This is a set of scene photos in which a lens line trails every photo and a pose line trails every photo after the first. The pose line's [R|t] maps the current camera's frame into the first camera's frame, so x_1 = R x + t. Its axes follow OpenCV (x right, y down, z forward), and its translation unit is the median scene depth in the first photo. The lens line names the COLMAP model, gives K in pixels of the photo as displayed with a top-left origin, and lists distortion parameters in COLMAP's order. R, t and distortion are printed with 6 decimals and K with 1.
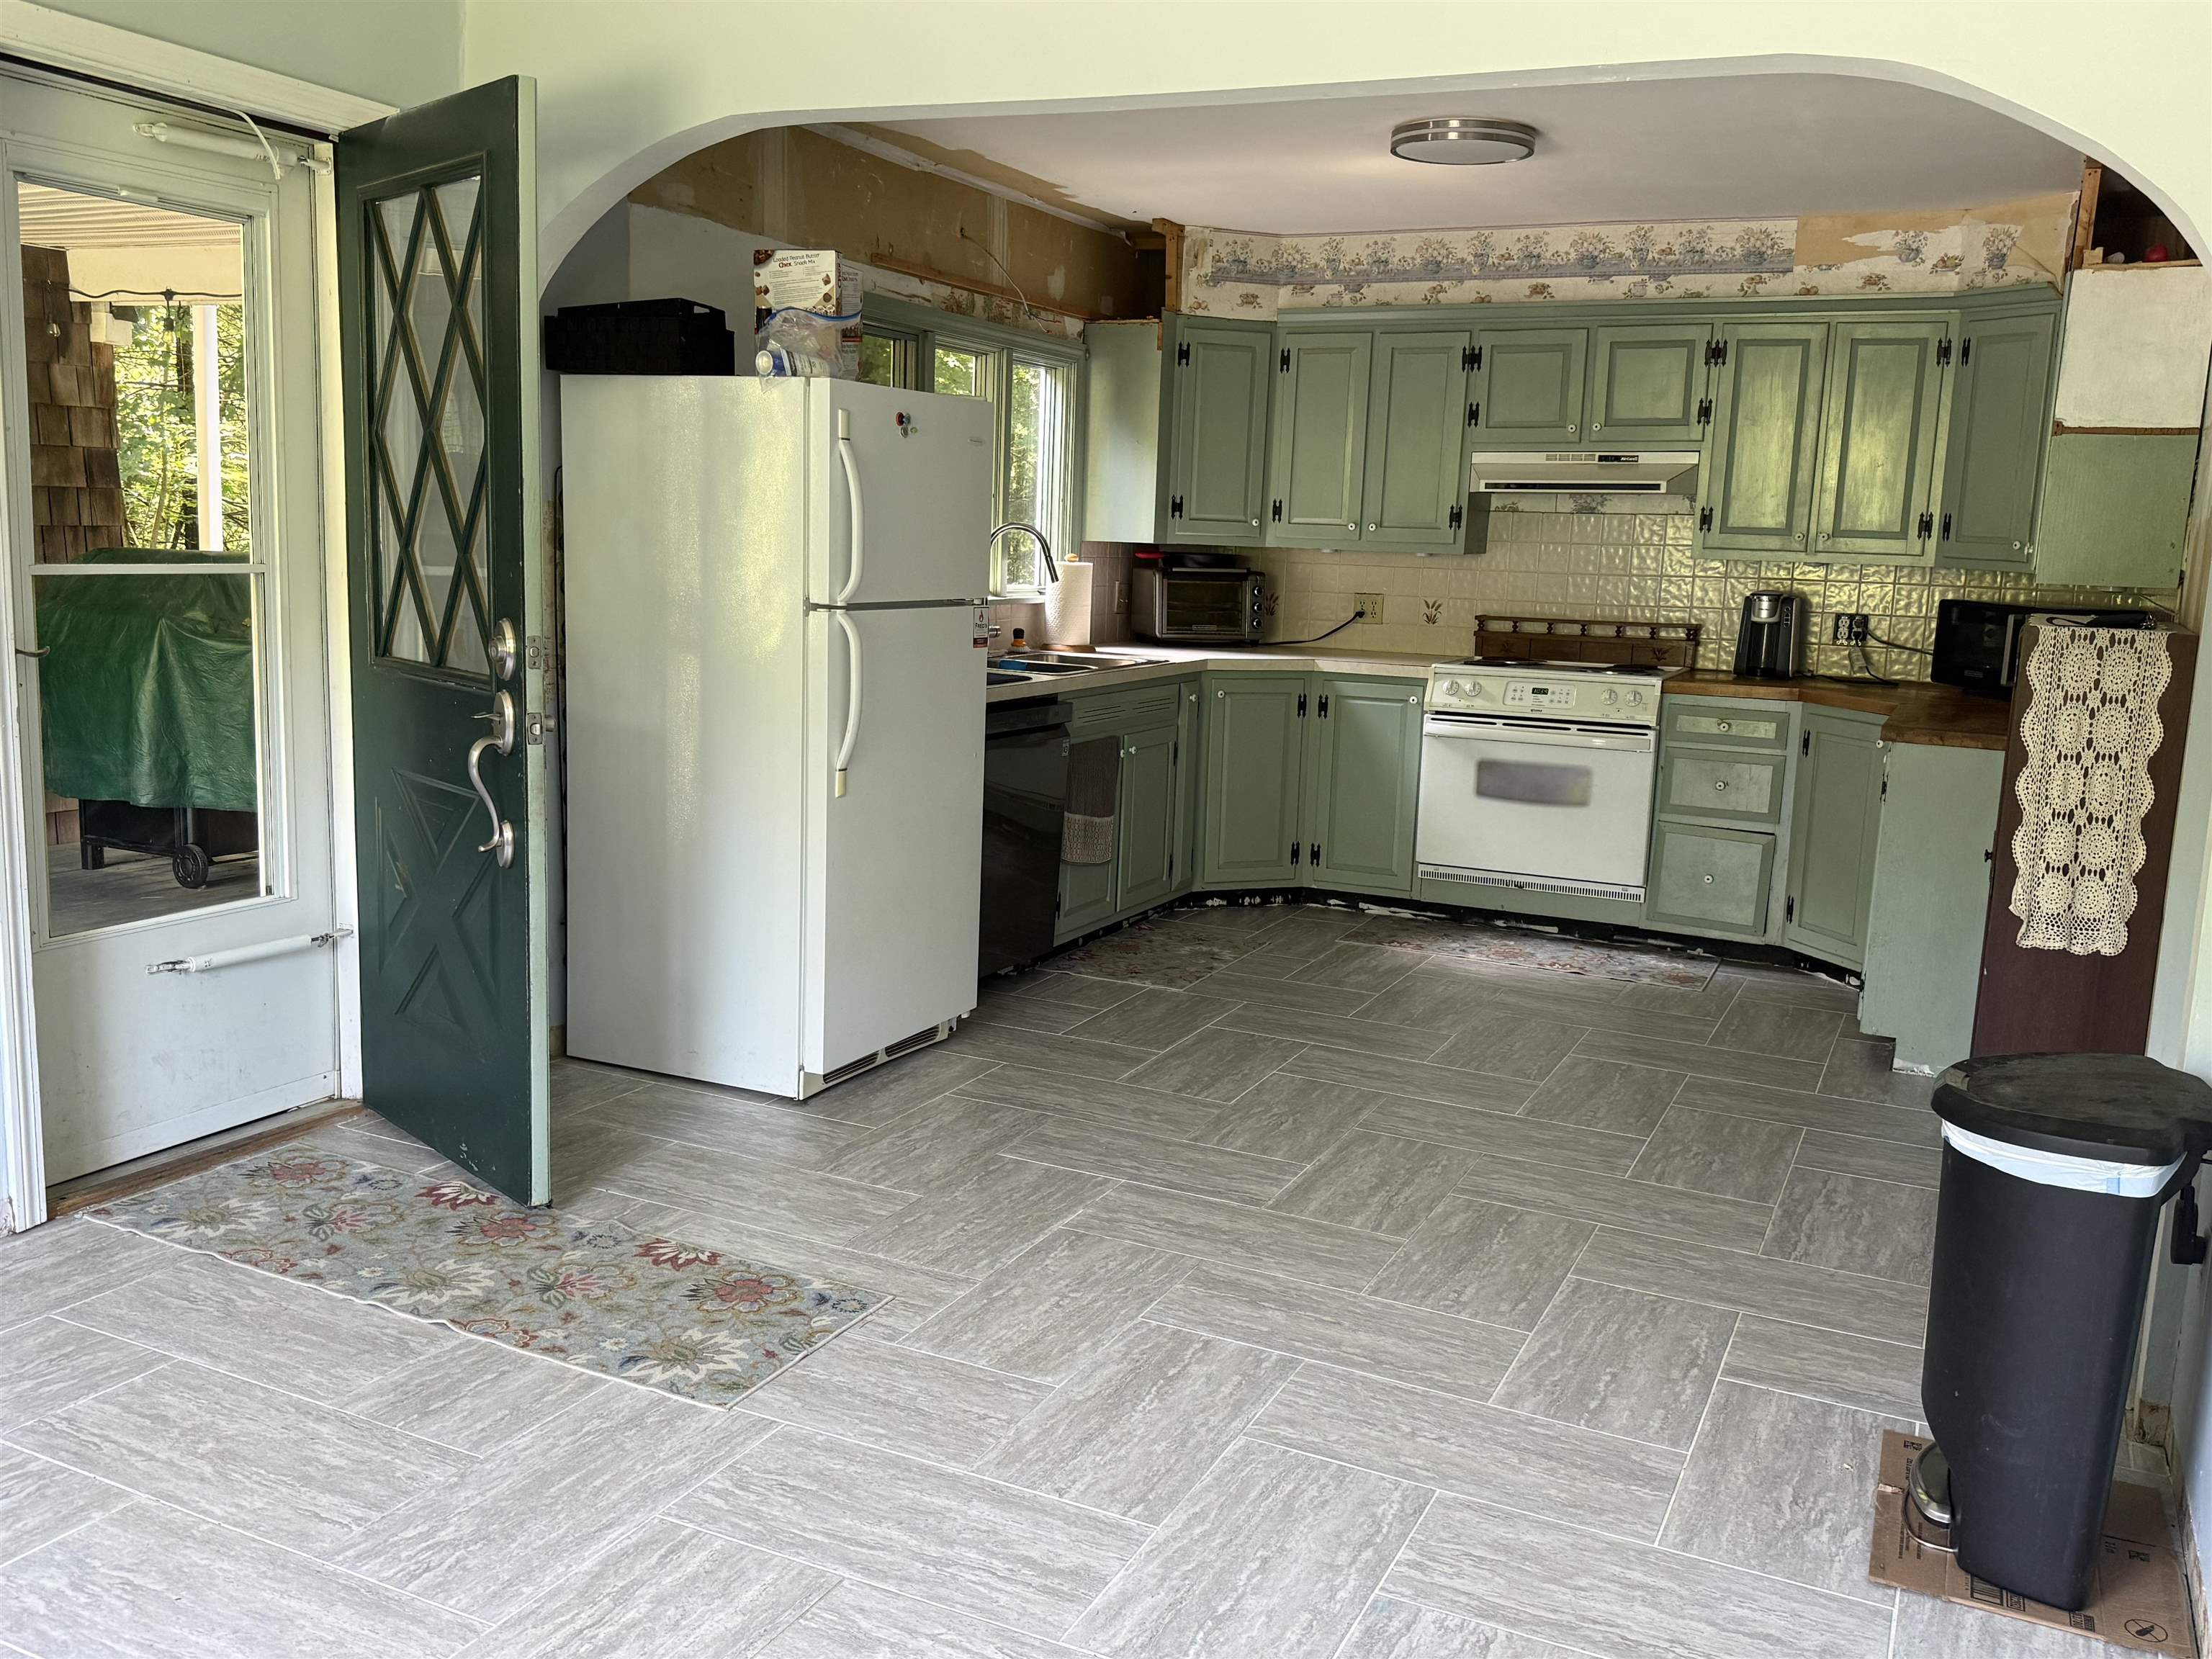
lens RADIAL K [[1878.7, 0, 1103.3], [0, 1878.7, 836.9], [0, 0, 1]] dist [-0.034081, -0.046477]
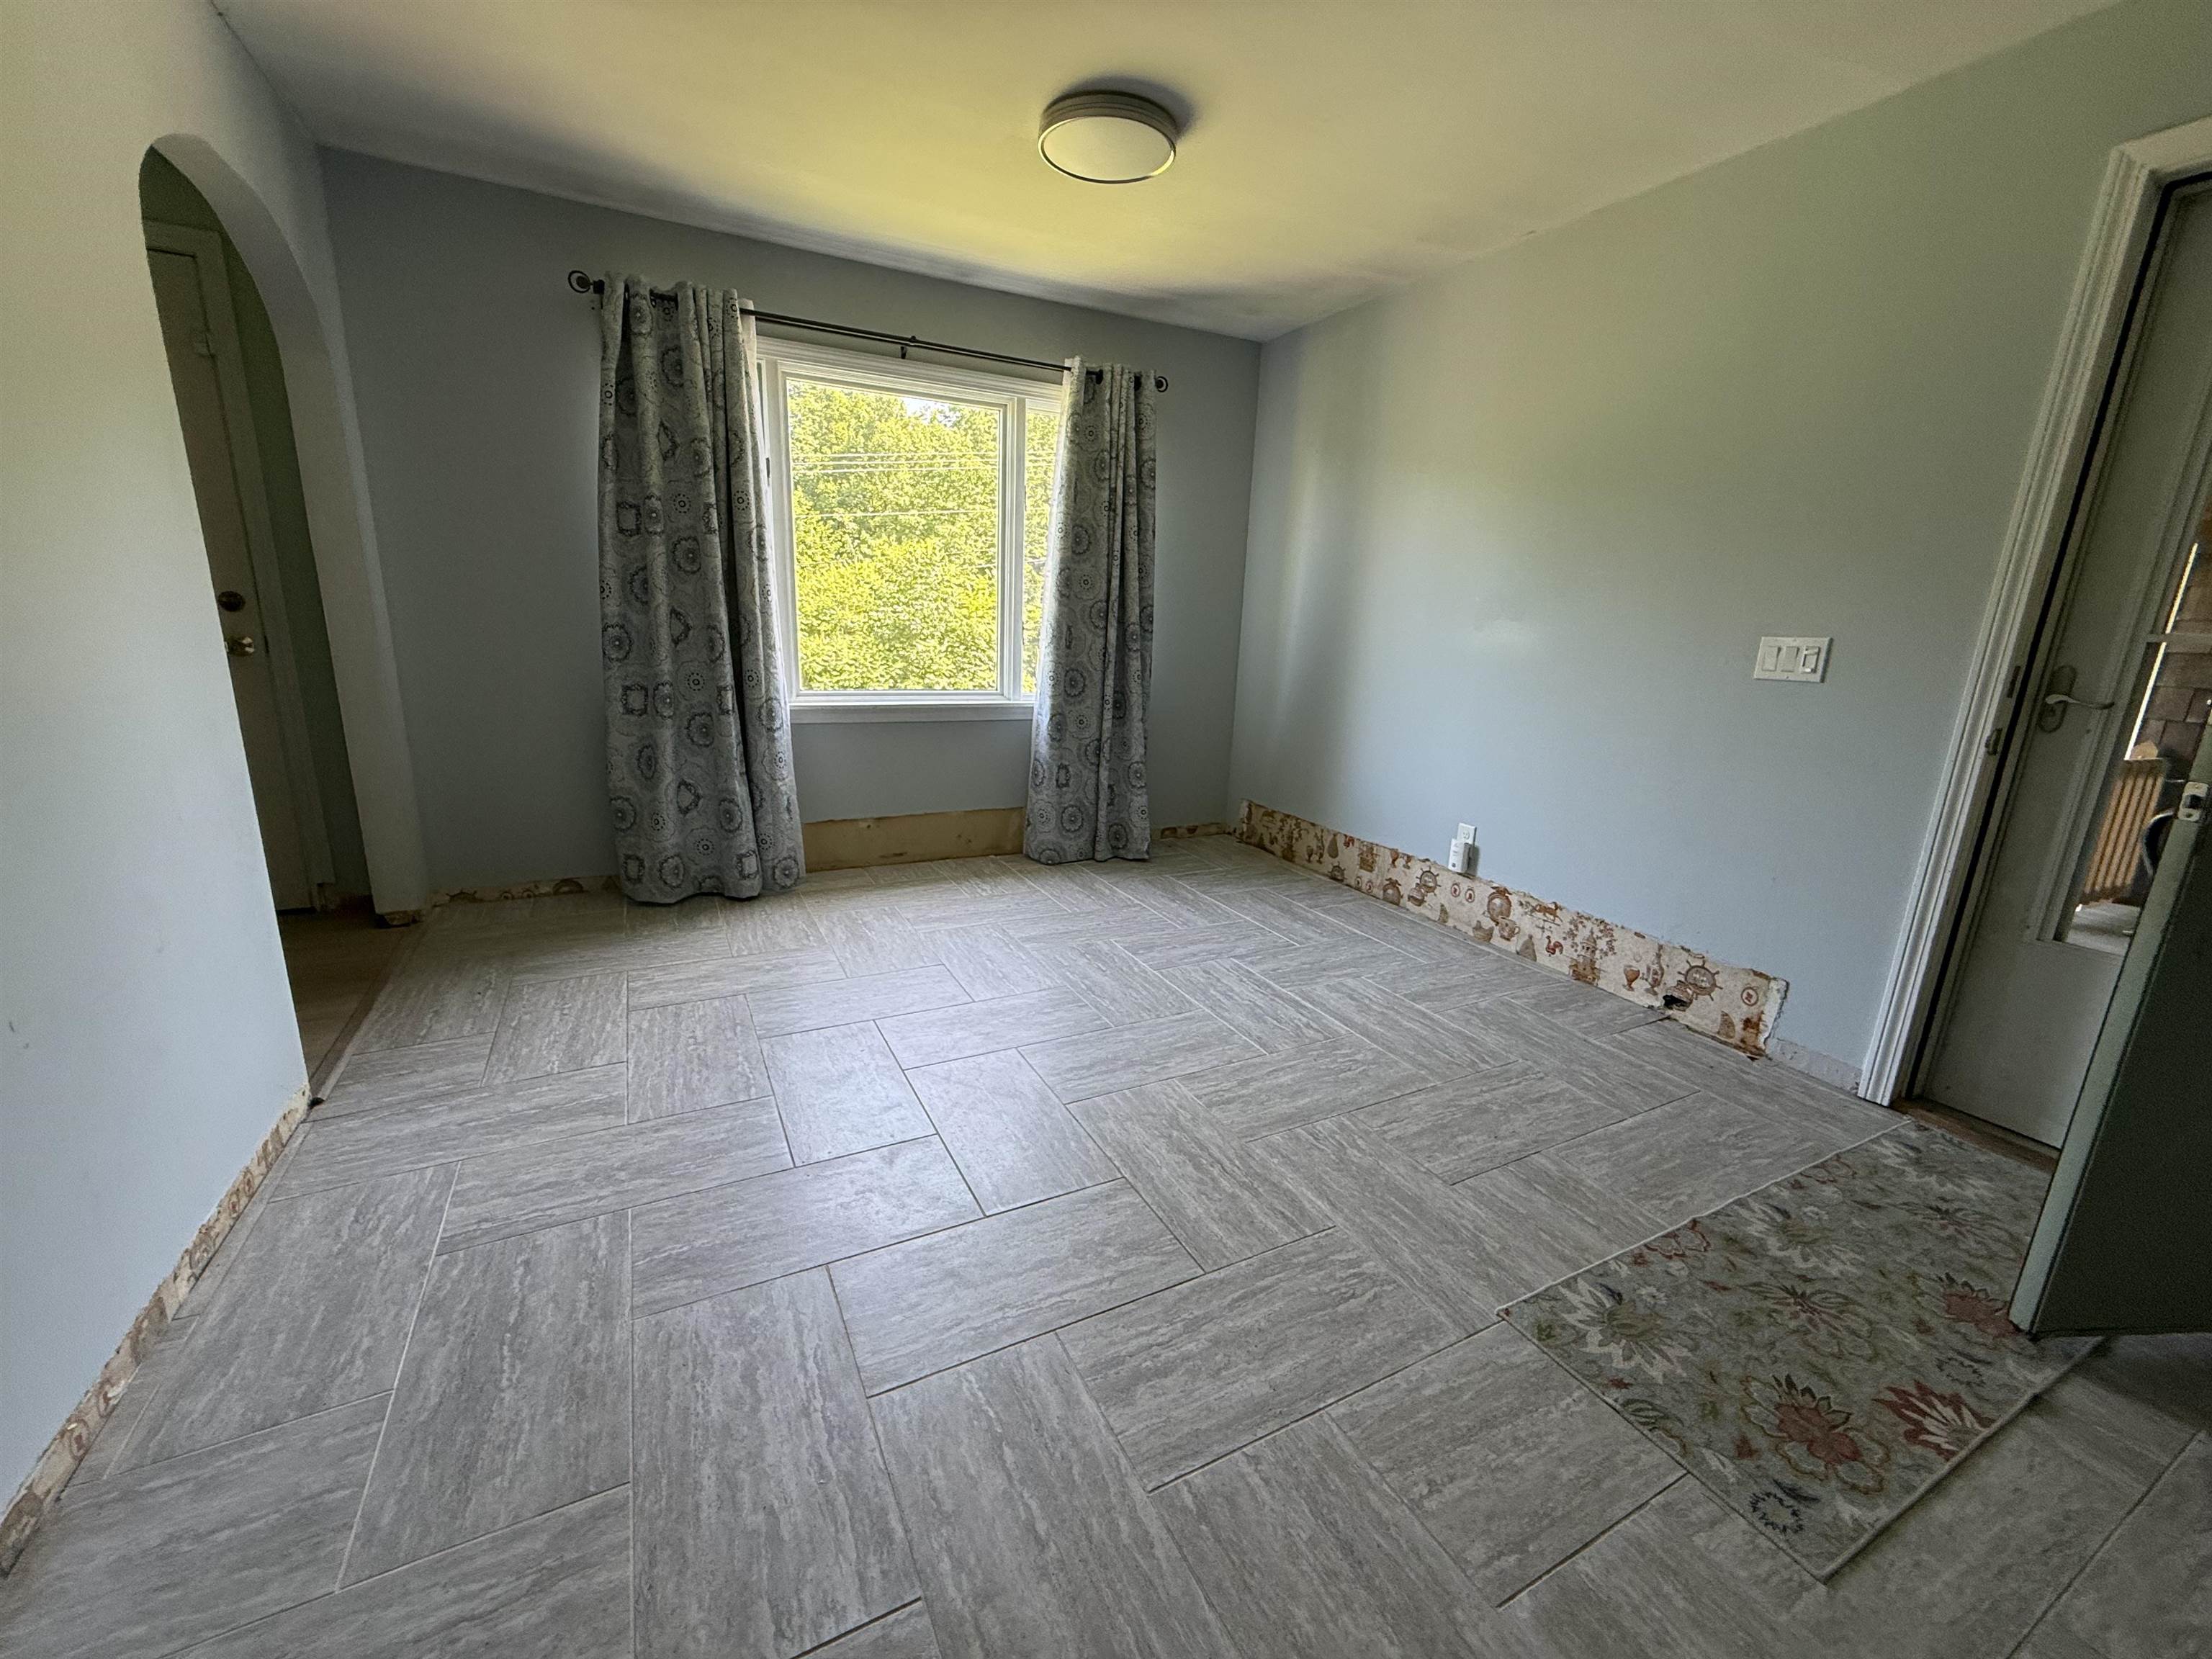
lens RADIAL K [[876.1, 0, 1107.5], [0, 876.1, 830.7], [0, 0, 1]] dist [-0.011288, -0.000065]
pose [[-0.605921, 0.130467, -0.784753, 0.149202], [-0.187732, 0.935149, 0.300422, -0.039666], [0.773057, 0.329355, -0.542134, 0.462887]]
